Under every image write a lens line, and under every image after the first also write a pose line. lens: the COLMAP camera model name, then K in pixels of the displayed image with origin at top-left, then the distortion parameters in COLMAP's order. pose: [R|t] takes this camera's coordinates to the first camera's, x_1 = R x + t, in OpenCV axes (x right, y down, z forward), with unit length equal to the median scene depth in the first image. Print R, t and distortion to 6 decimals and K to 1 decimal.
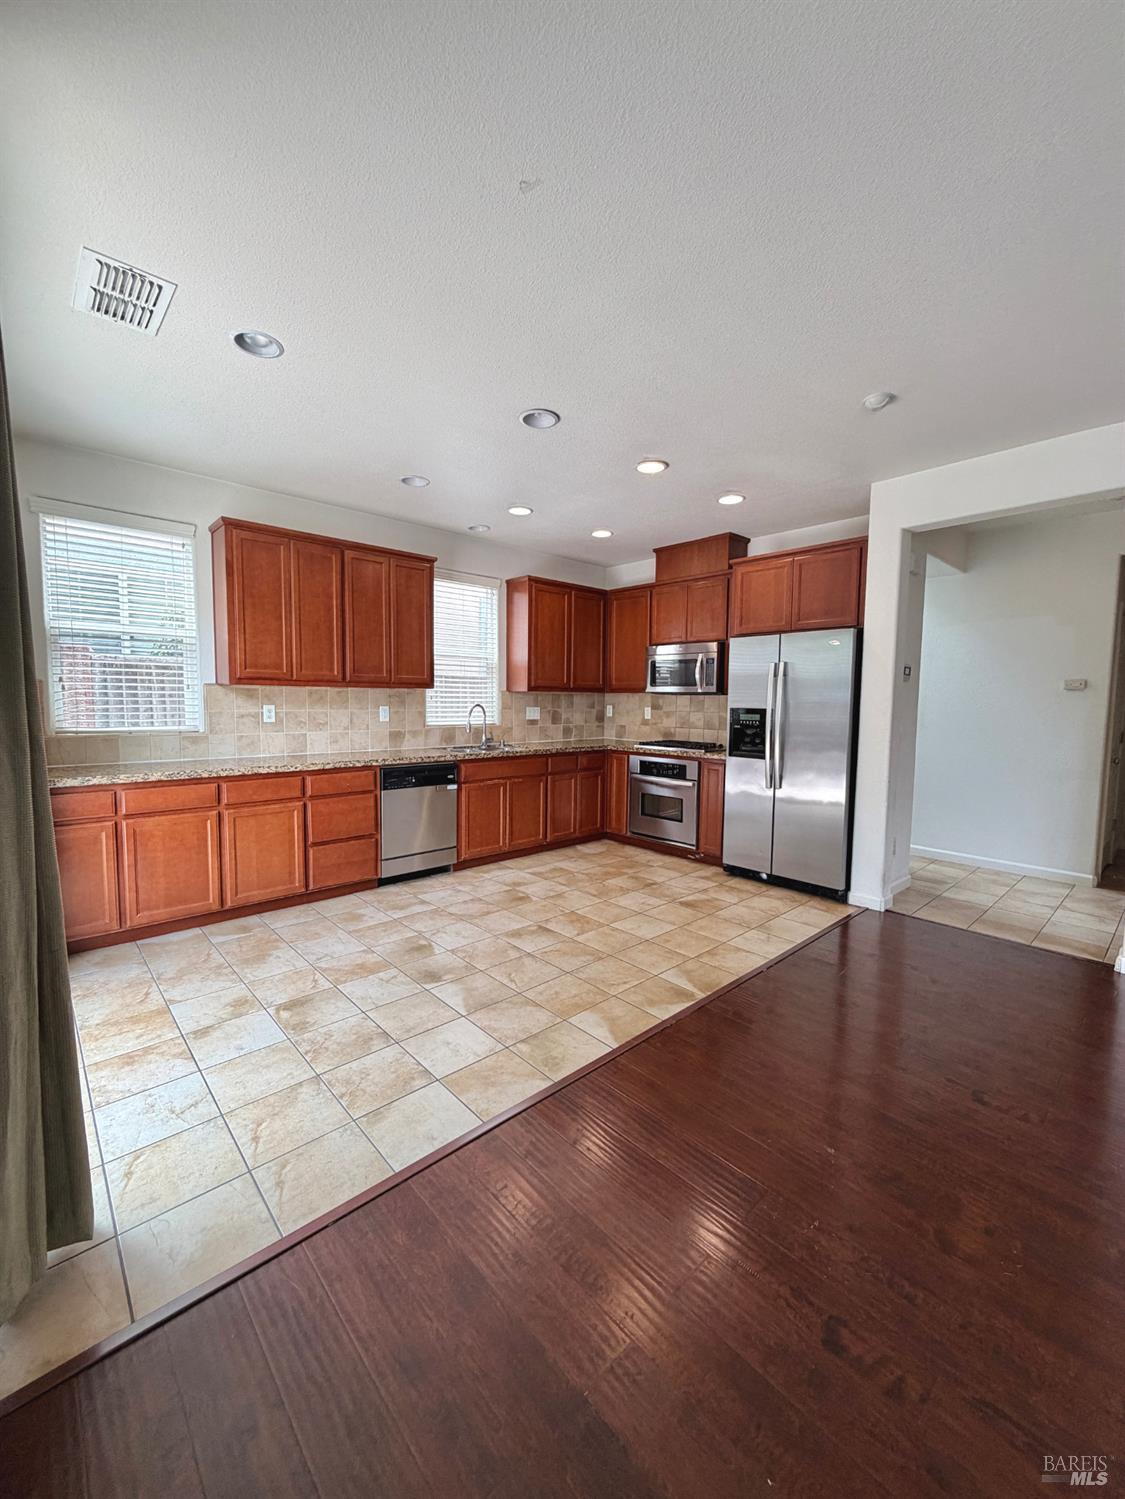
lens RADIAL K [[596.6, 0, 564.9], [0, 596.6, 744.2], [0, 0, 1]] dist [-0.001584, 0.000029]
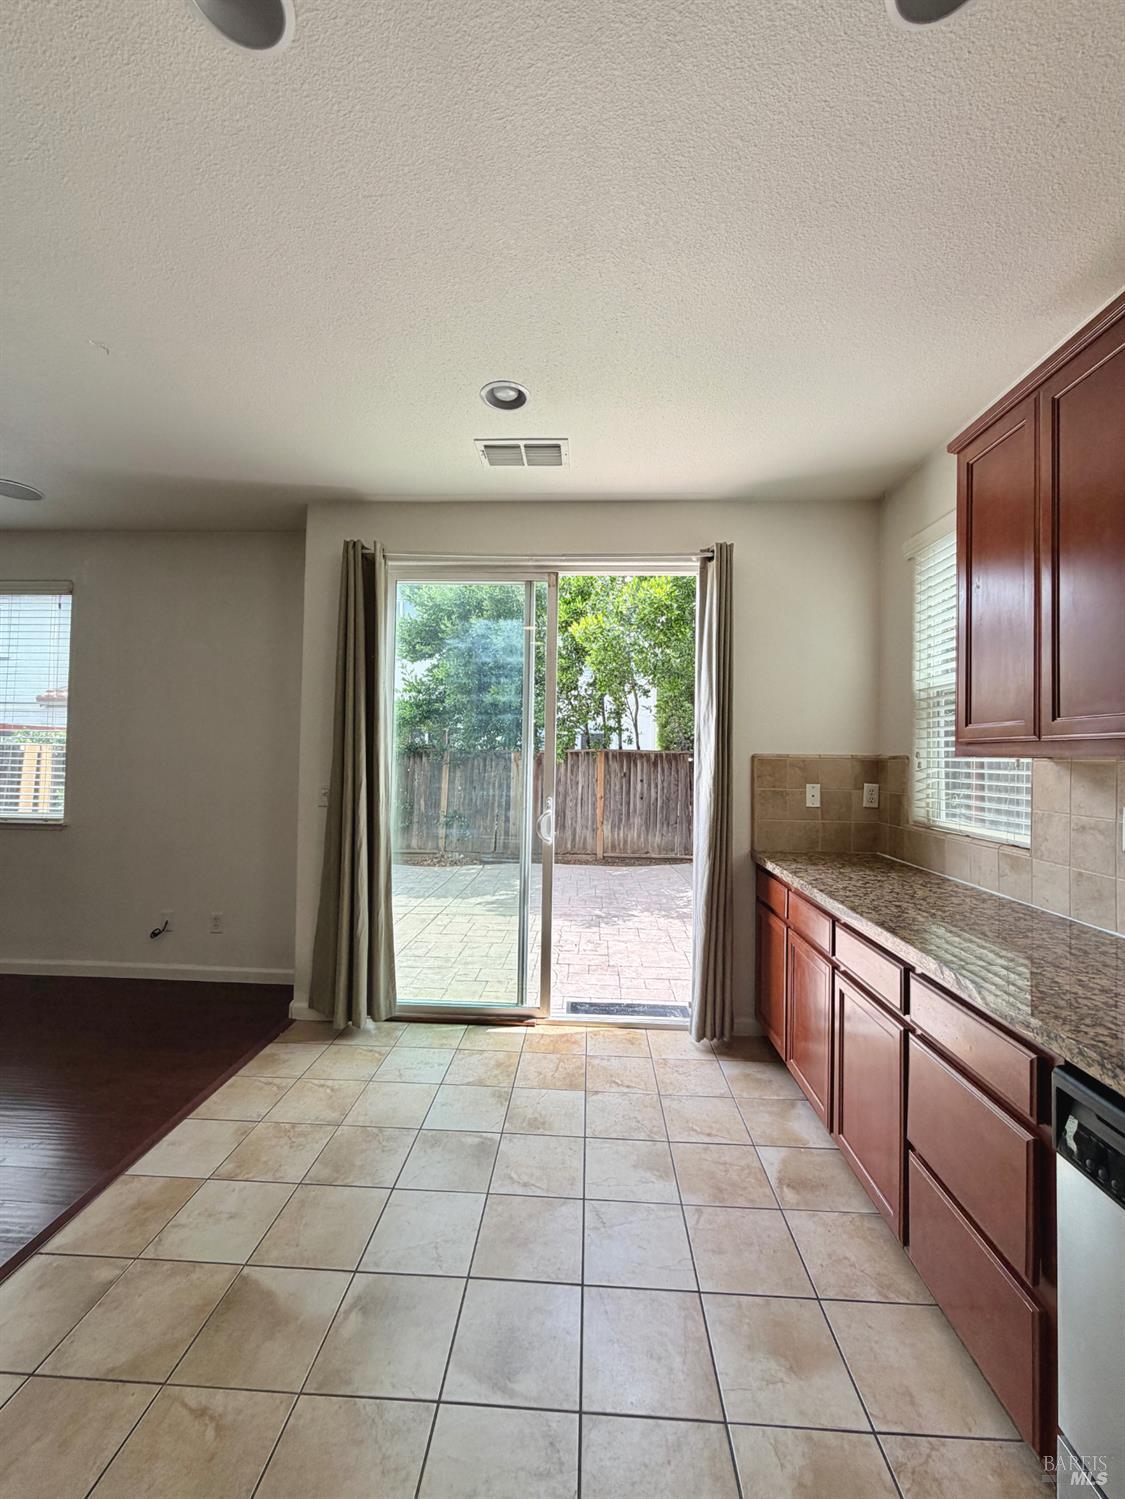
lens RADIAL K [[596.6, 0, 564.9], [0, 596.6, 744.2], [0, 0, 1]] dist [-0.001584, 0.000029]
pose [[-0.712273, -0.037296, -0.700911, 0.032326], [-0.078483, 0.996557, 0.026727, -0.088155], [0.697501, 0.074046, -0.712748, 1.019141]]
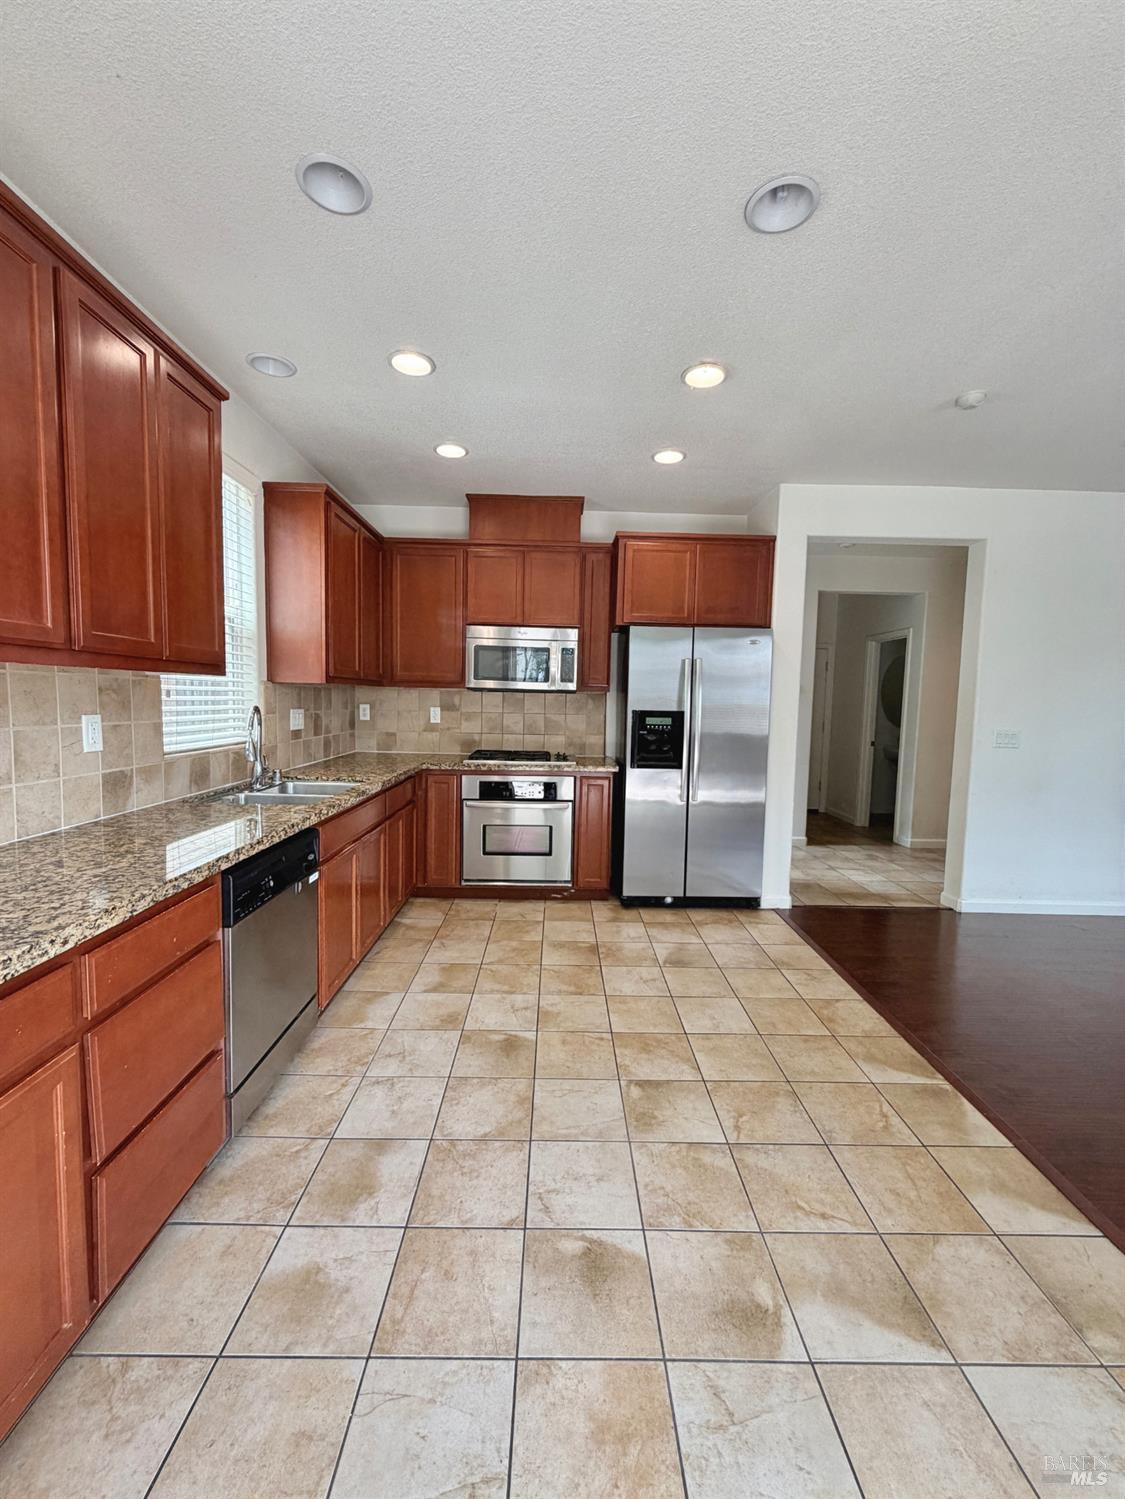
lens RADIAL K [[596.6, 0, 564.9], [0, 596.6, 744.2], [0, 0, 1]] dist [-0.001584, 0.000029]
pose [[0.672217, -0.053639, 0.738409, -0.443654], [0.043222, 0.998514, 0.033185, -0.049389], [-0.739092, 0.009608, 0.673536, 0.558139]]
